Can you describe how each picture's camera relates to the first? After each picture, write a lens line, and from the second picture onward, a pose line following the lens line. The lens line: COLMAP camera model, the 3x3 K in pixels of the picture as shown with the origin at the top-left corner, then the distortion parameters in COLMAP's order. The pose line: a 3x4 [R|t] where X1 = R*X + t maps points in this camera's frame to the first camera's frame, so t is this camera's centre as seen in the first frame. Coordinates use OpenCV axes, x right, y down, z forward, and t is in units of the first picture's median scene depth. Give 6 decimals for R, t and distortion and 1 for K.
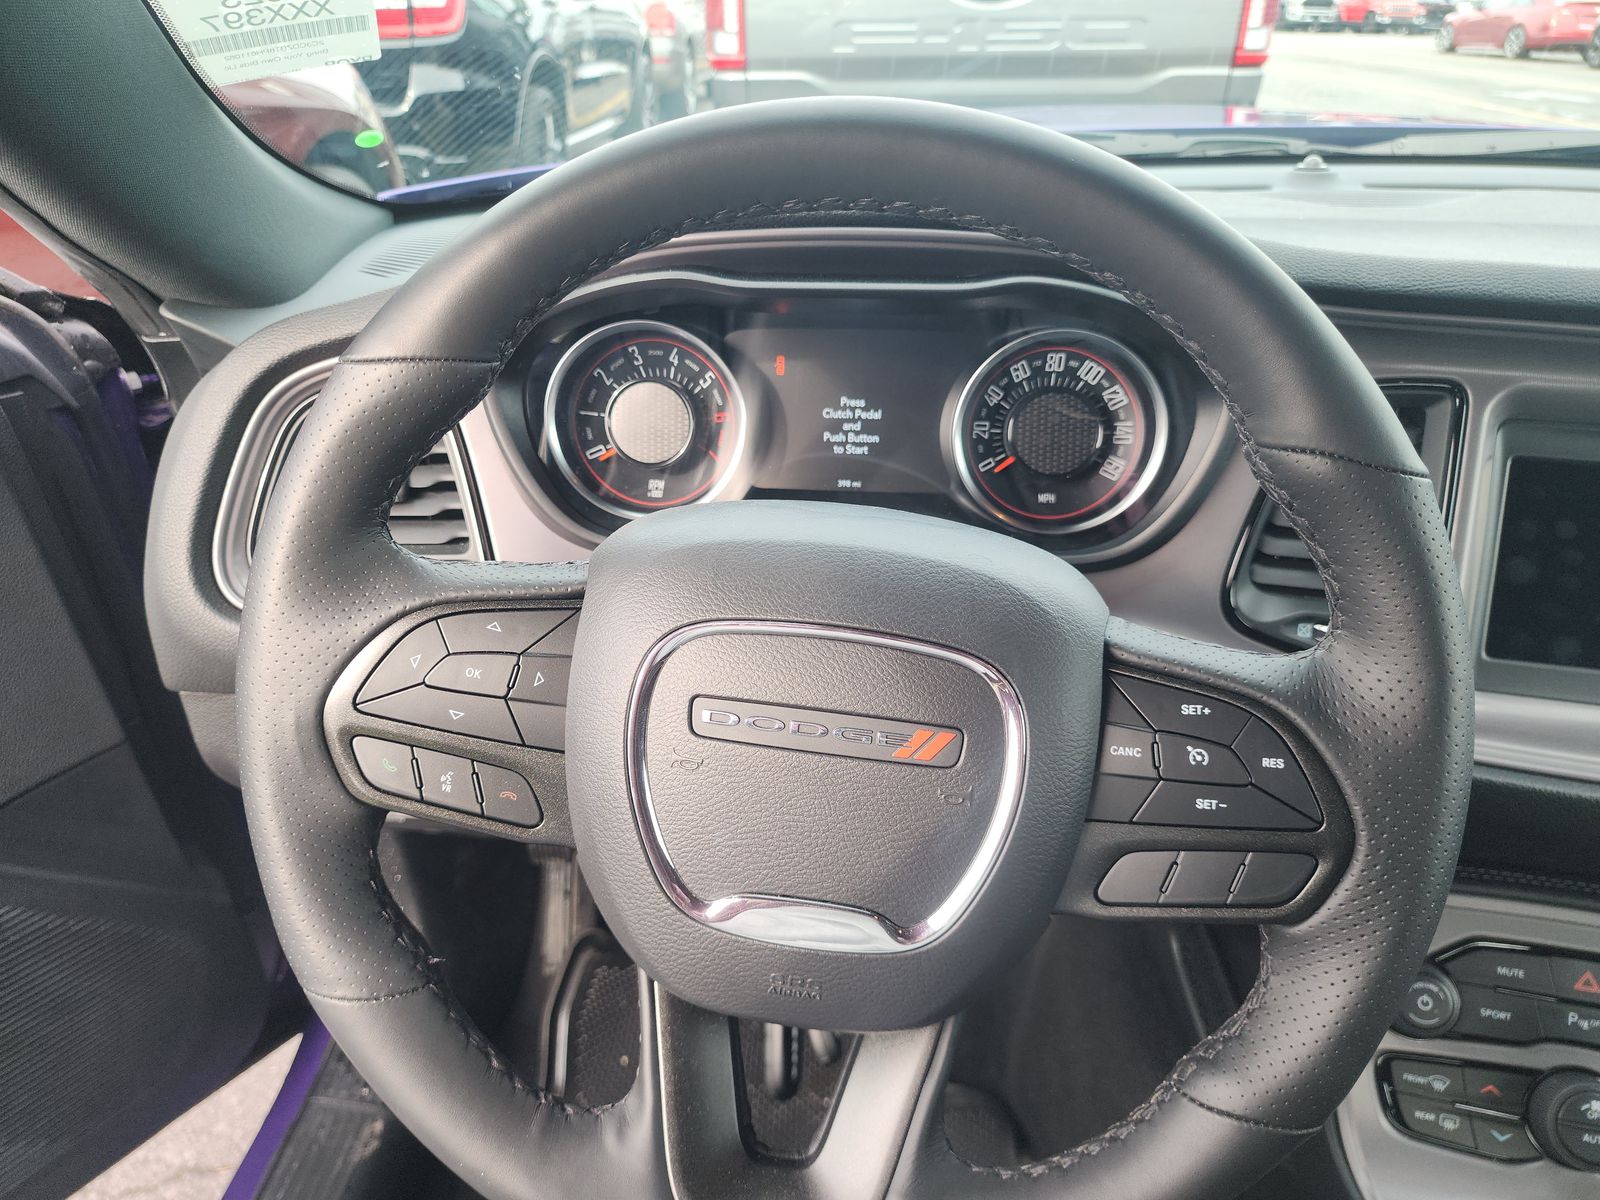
lens RADIAL K [[1067.0, 0, 799.7], [0, 1067.0, 603.6], [0, 0, 1]] dist [0.012957, -0.006130]
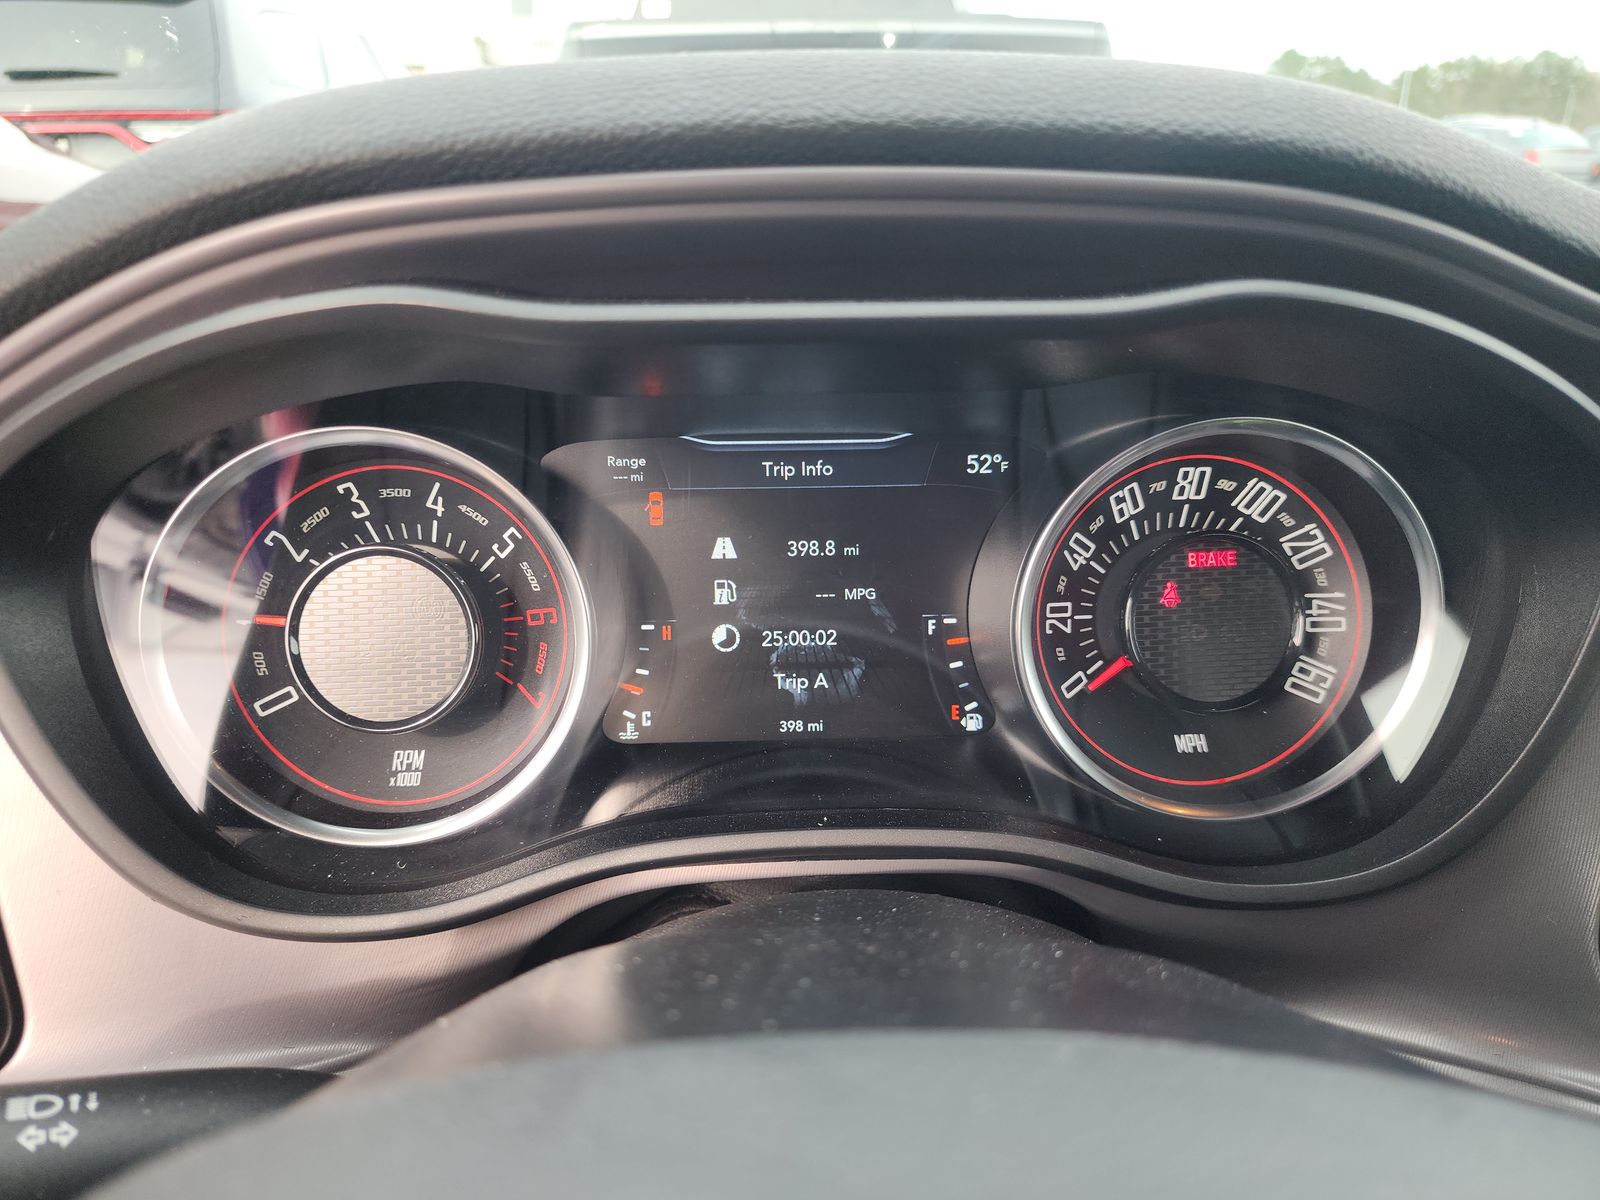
lens RADIAL K [[1067.0, 0, 801.1], [0, 1067.0, 596.6], [0, 0, 1]] dist [0.012957, -0.006130]
pose [[0.990106, -0.048527, 0.131664, -0.019351], [0.064262, 0.990929, -0.118024, -0.120997], [-0.124742, 0.125318, 0.984243, 0.513477]]
